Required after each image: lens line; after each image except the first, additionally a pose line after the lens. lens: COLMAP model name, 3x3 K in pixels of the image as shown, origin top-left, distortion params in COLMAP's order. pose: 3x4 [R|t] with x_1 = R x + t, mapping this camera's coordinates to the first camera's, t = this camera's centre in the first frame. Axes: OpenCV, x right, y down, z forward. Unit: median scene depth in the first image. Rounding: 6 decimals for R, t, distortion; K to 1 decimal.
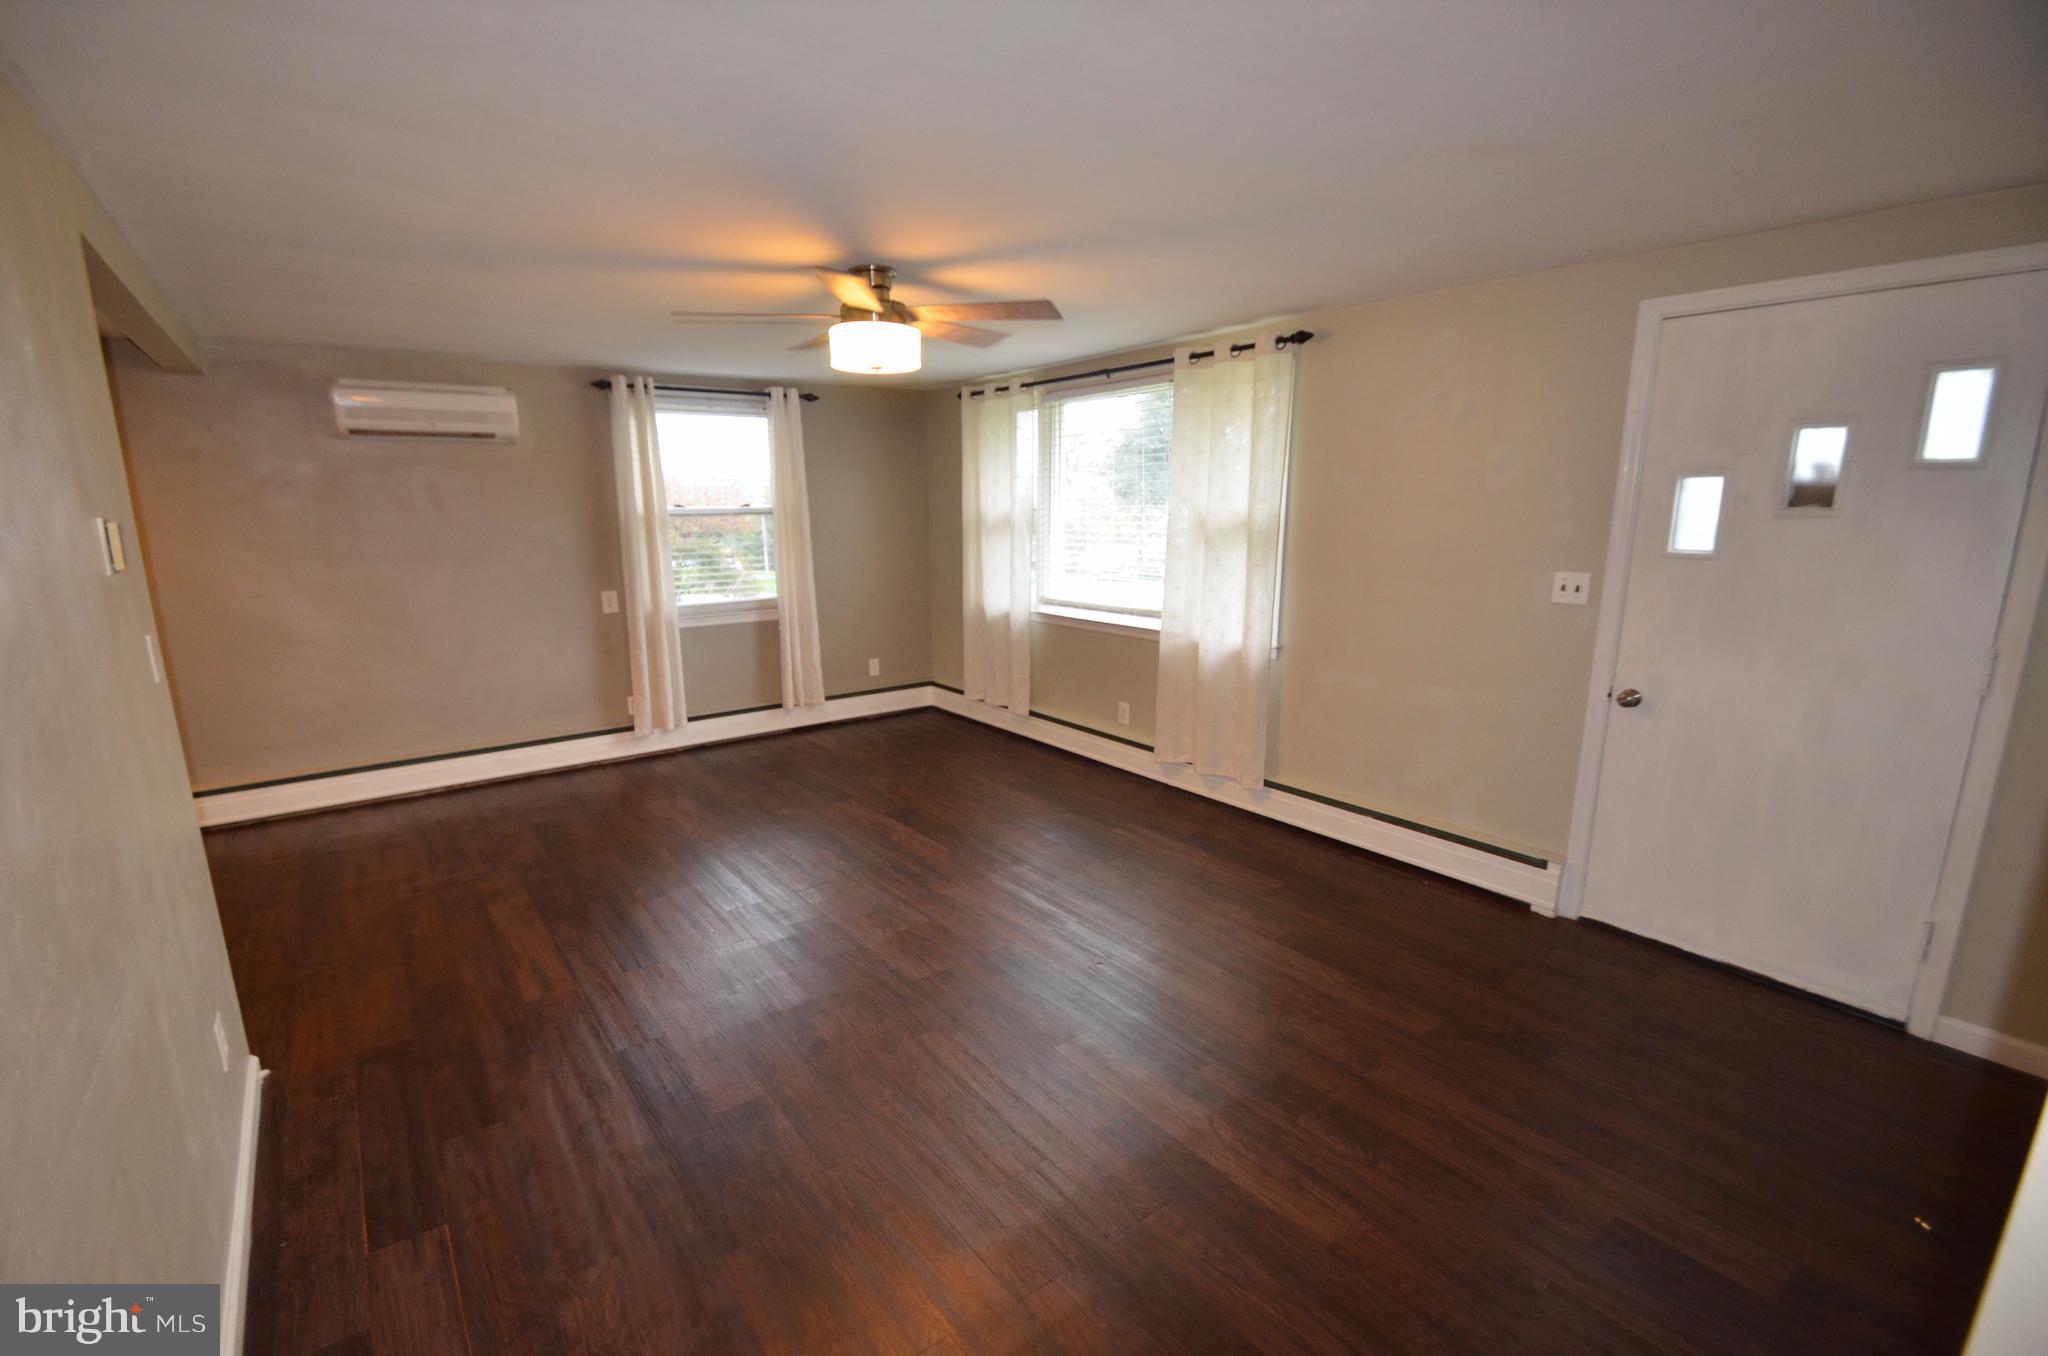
lens RADIAL K [[896.0, 0, 989.3], [0, 896.0, 698.8], [0, 0, 1]] dist [0.013659, -0.016154]
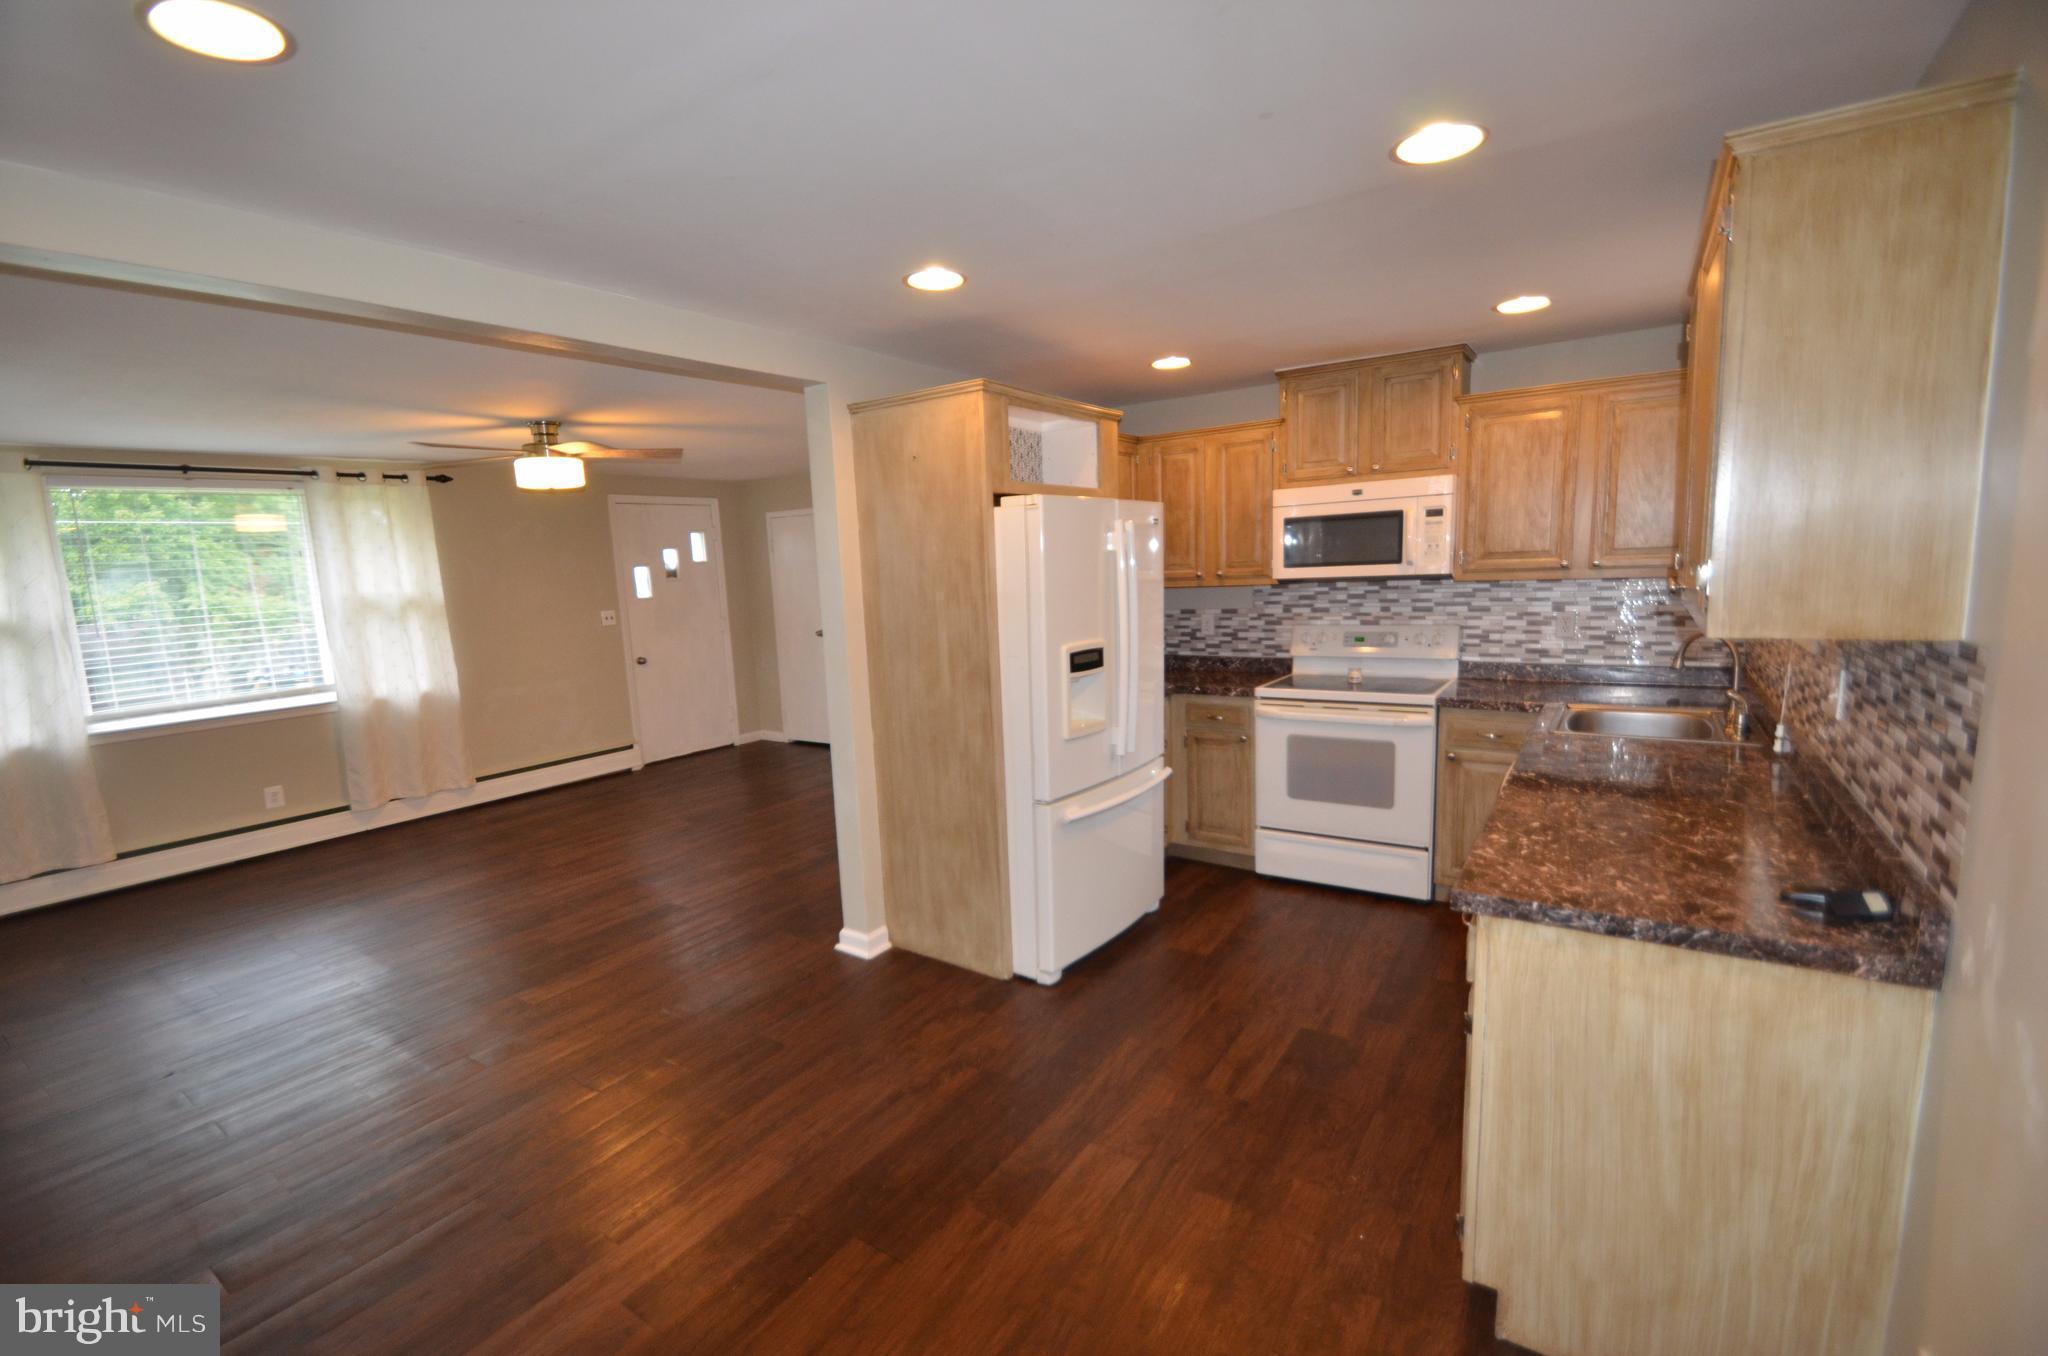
lens RADIAL K [[896.0, 0, 992.1], [0, 896.0, 701.4], [0, 0, 1]] dist [0.013659, -0.016154]
pose [[-0.328639, -0.119429, 0.936874, -1.138397], [0.253137, 0.944540, 0.209202, -0.101014], [-0.909900, 0.305909, -0.280181, 0.548560]]
